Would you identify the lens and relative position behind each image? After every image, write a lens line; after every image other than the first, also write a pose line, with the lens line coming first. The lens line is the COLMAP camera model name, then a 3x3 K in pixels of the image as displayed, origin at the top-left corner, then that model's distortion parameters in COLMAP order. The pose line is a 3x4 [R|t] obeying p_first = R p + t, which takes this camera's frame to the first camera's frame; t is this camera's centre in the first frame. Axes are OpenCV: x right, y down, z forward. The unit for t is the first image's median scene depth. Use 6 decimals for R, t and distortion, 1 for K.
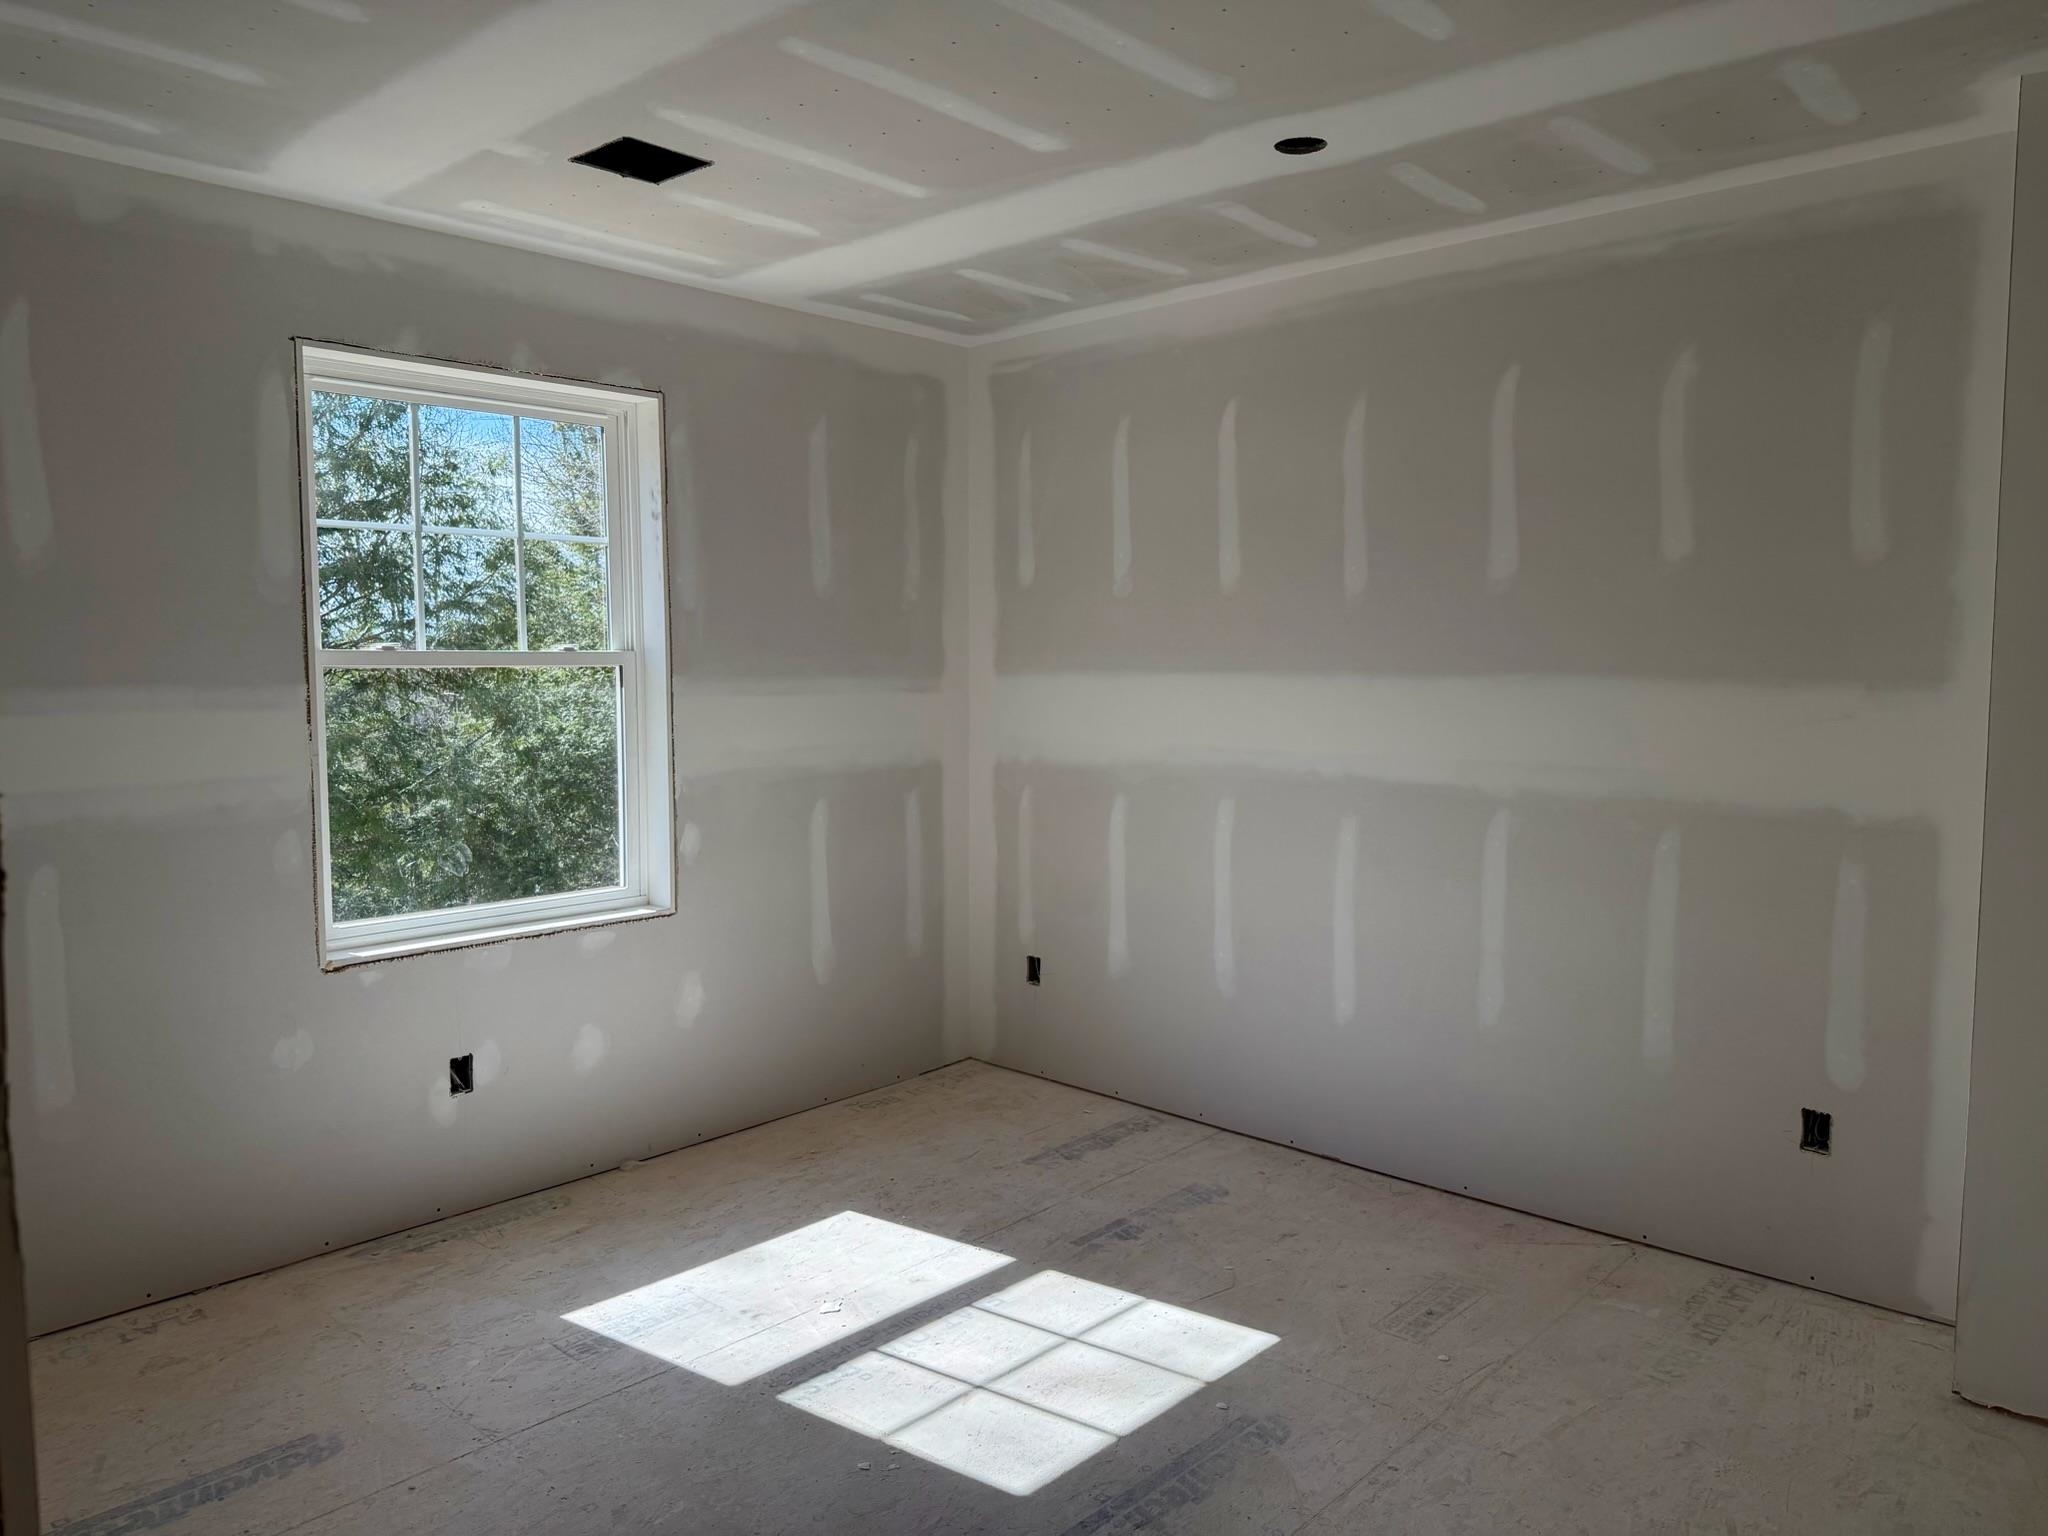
lens RADIAL K [[1435.0, 0, 1021.5], [0, 1435.0, 761.2], [0, 0, 1]] dist [-0.005686, 0.000481]
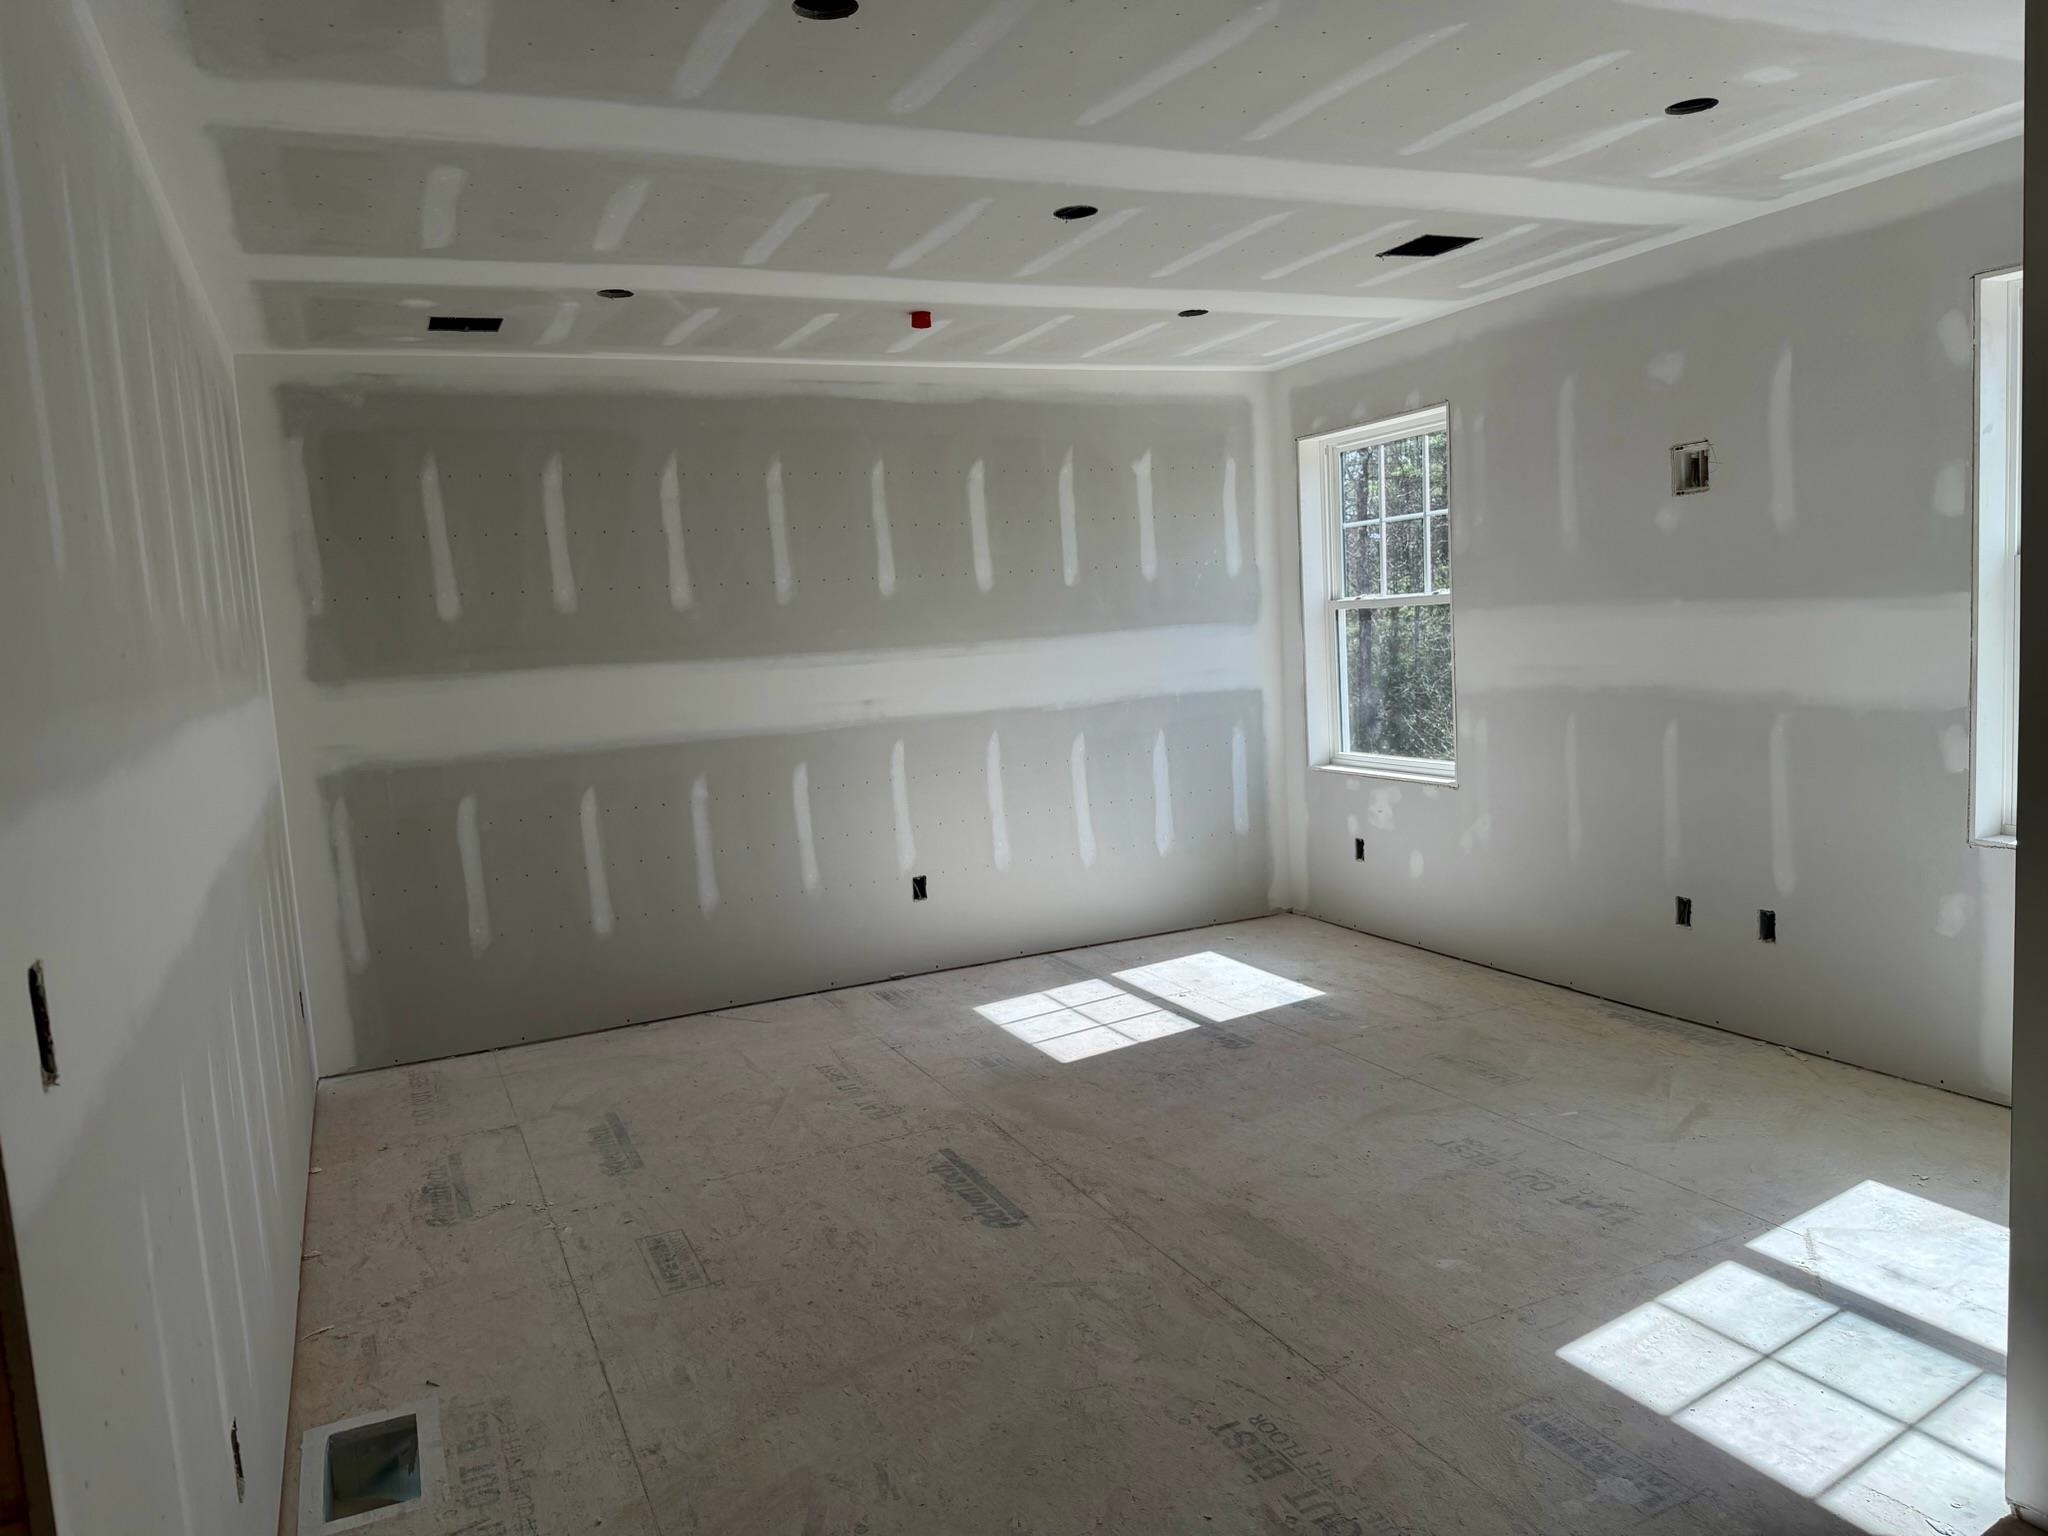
lens RADIAL K [[1435.0, 0, 1022.1], [0, 1435.0, 768.4], [0, 0, 1]] dist [-0.005686, 0.000481]
pose [[-0.388725, 0.142285, -0.910301, 1.542616], [-0.012432, 0.987104, 0.159599, -0.172014], [0.921270, 0.073356, -0.381943, 1.481959]]
